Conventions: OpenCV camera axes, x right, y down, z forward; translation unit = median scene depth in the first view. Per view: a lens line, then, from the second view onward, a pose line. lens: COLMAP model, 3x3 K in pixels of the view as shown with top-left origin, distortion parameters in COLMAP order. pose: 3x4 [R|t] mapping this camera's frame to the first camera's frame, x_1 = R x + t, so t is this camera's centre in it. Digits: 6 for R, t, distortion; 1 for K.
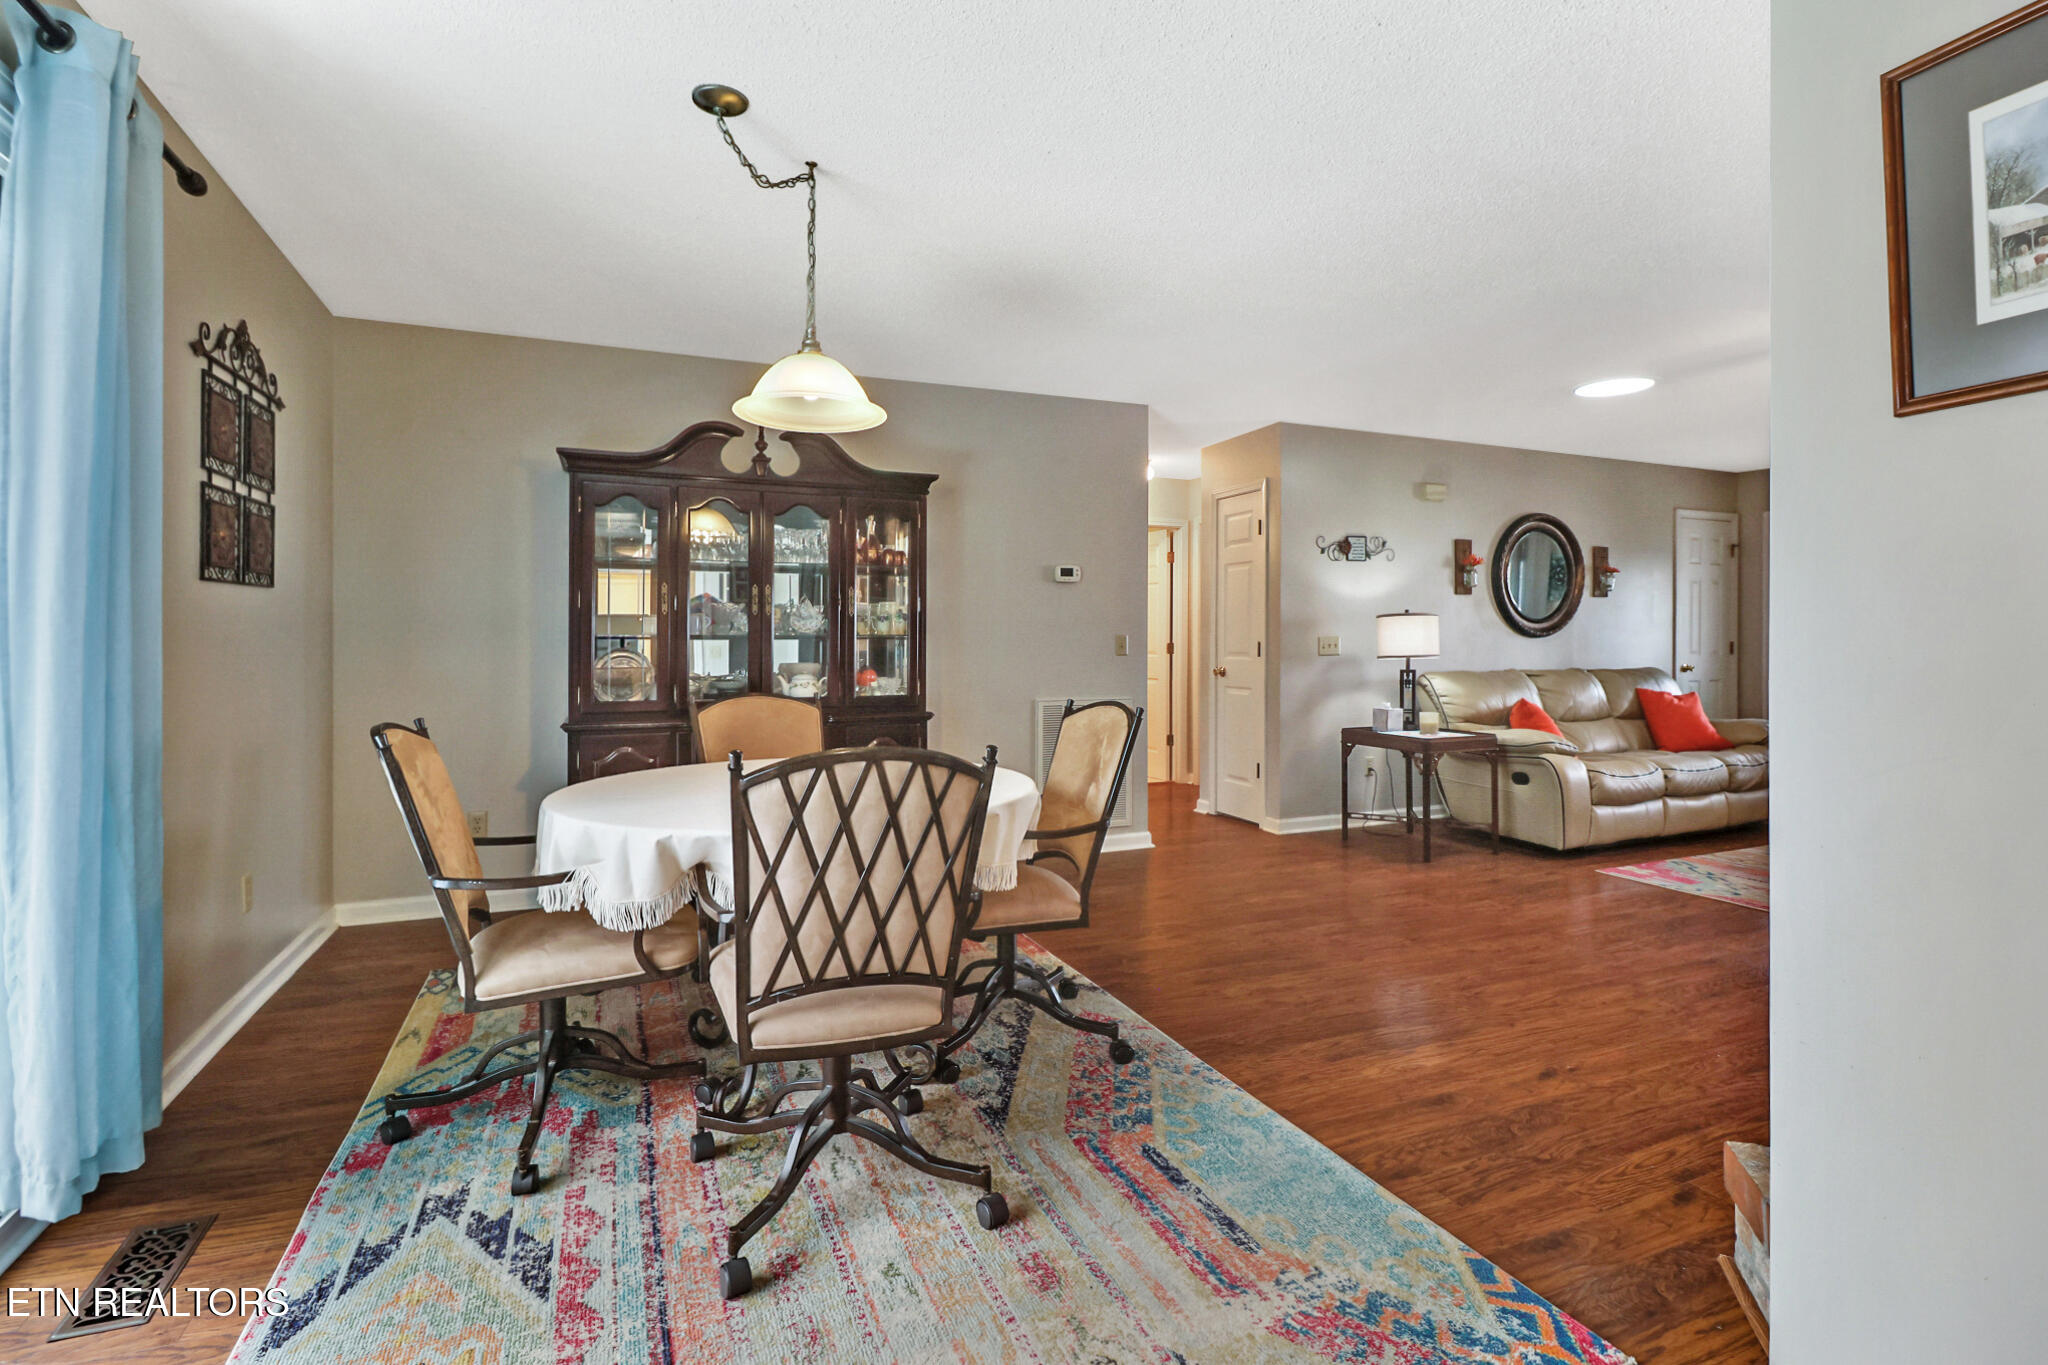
lens RADIAL K [[948.0, 0, 1025.6], [0, 948.0, 638.4], [0, 0, 1]] dist [0.000537, -0.012413]
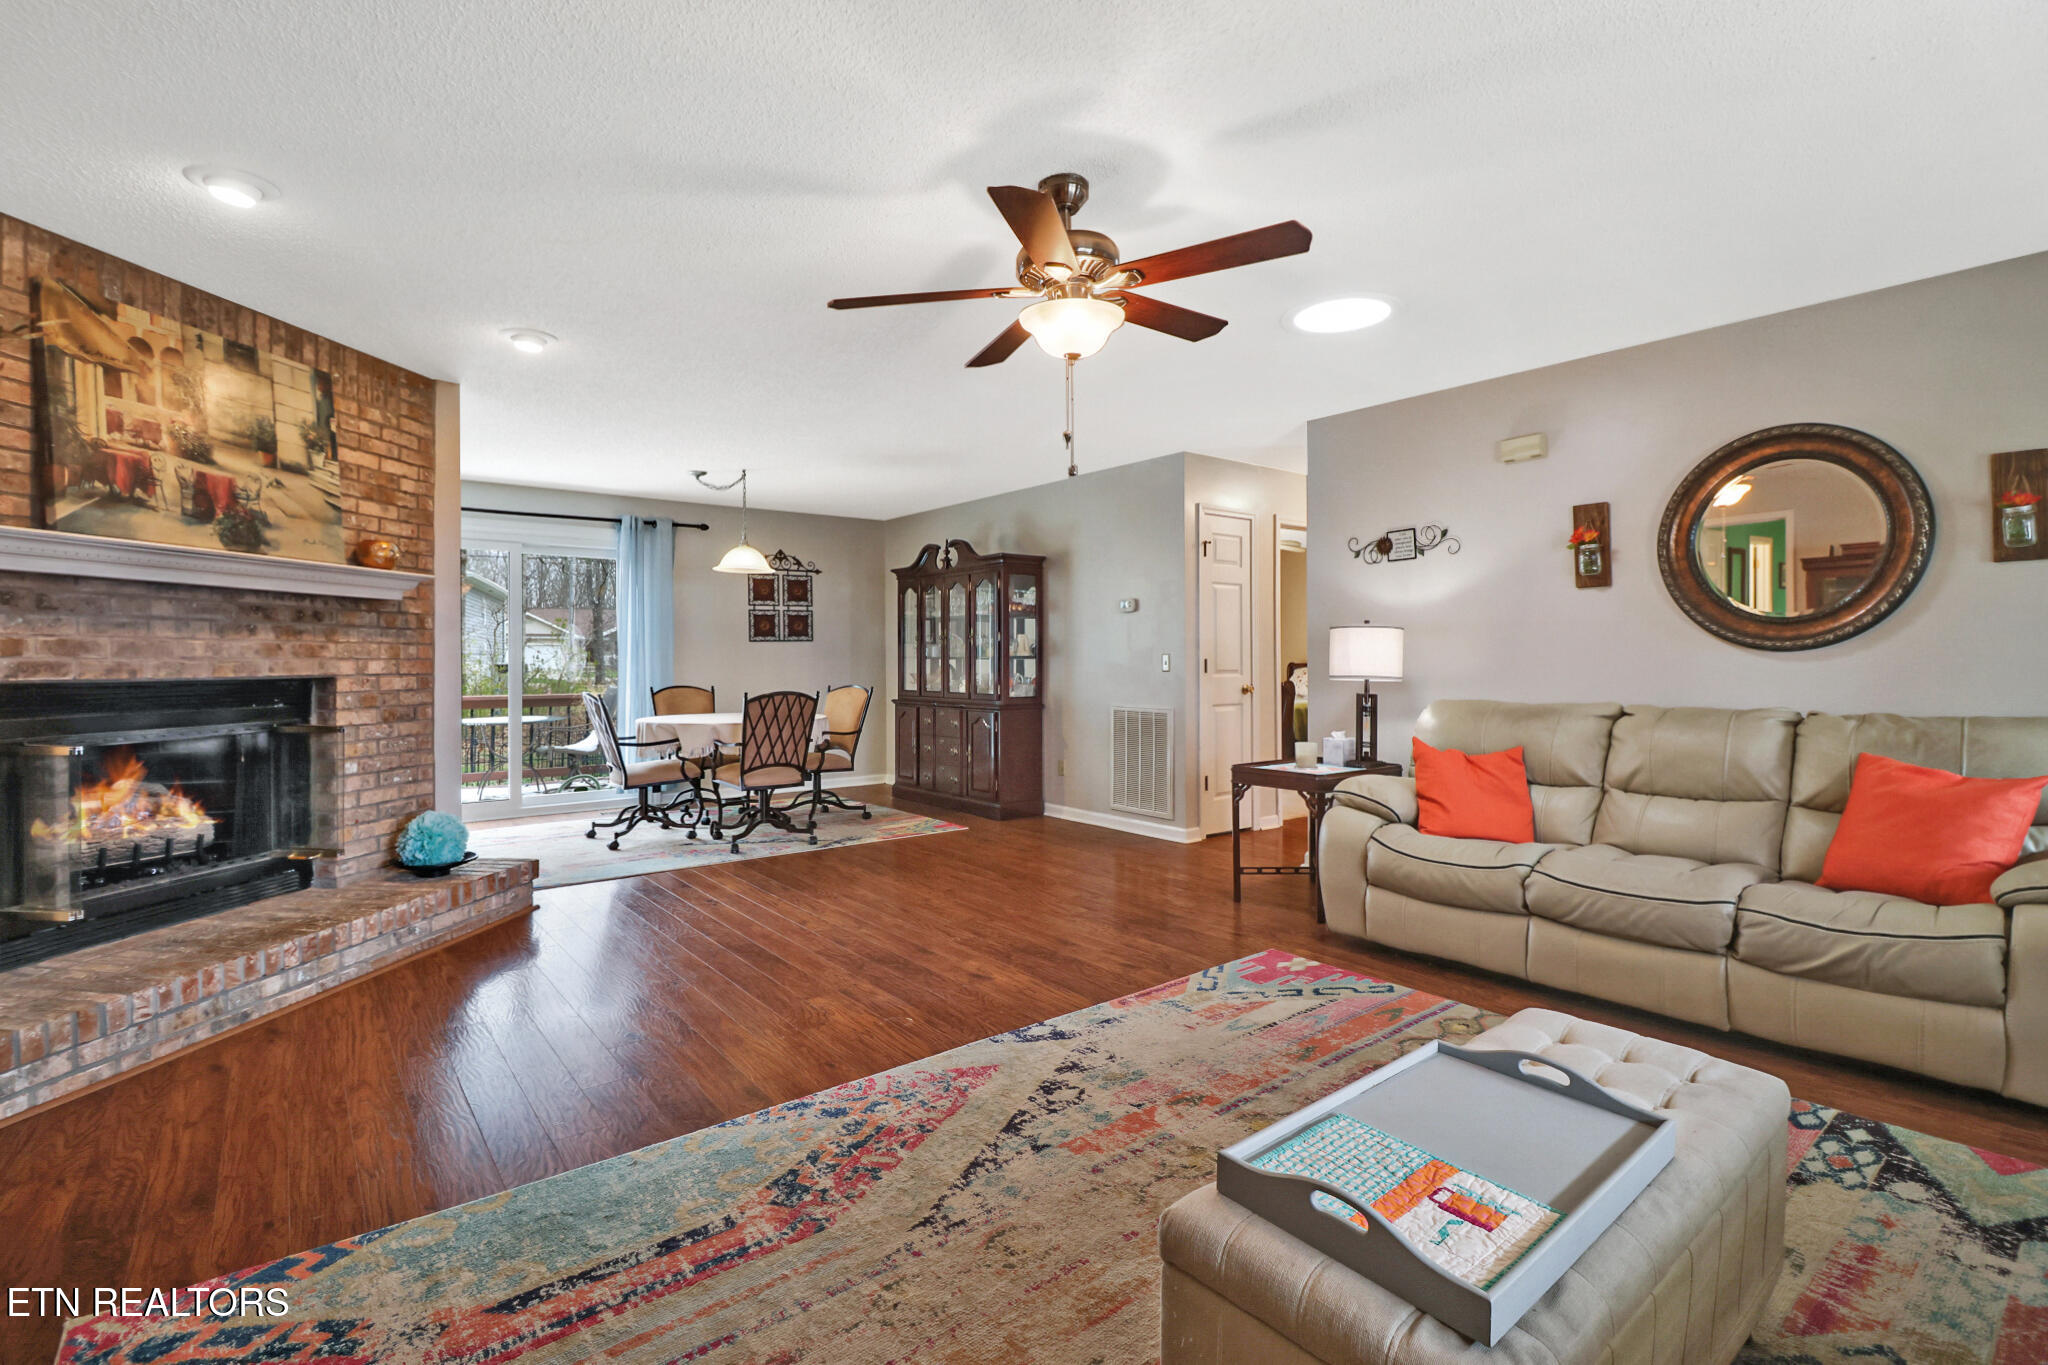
lens RADIAL K [[948.0, 0, 1041.0], [0, 948.0, 651.8], [0, 0, 1]] dist [0.000537, -0.012413]
pose [[0.269744, -0.005528, -0.962916, 1.183906], [0.008866, 0.999955, -0.003257, -0.004242], [0.962891, -0.007658, 0.269781, 0.535229]]
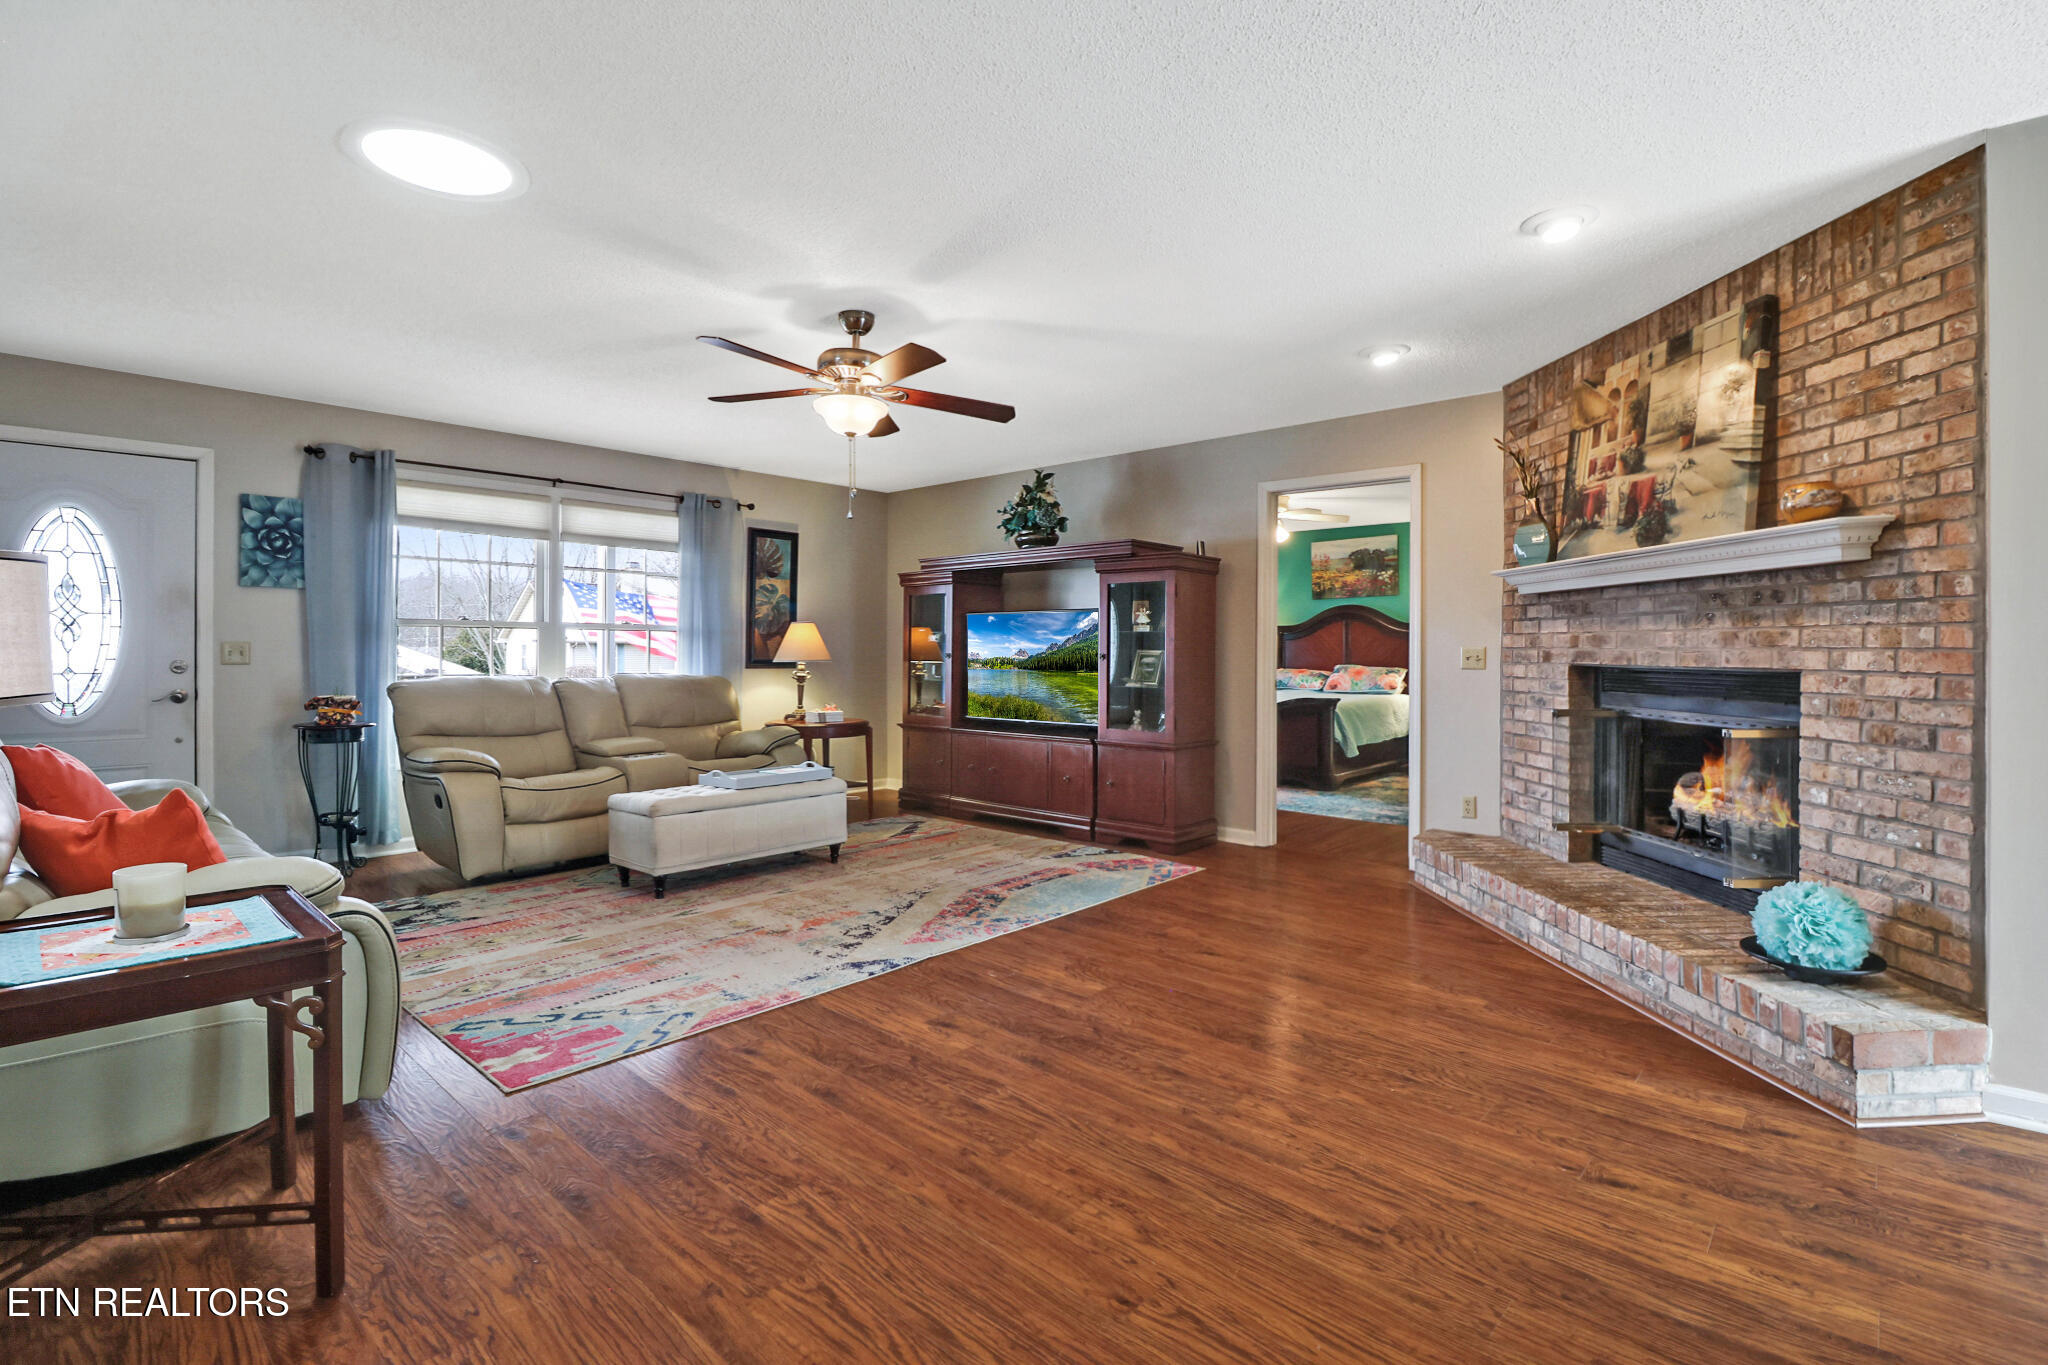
lens RADIAL K [[948.0, 0, 1035.8], [0, 948.0, 648.7], [0, 0, 1]] dist [0.000537, -0.012413]
pose [[-0.419516, 0.001925, 0.907746, 0.007063], [-0.009985, 0.999927, -0.006735, 0.002497], [-0.907693, -0.011889, -0.419467, 0.857211]]
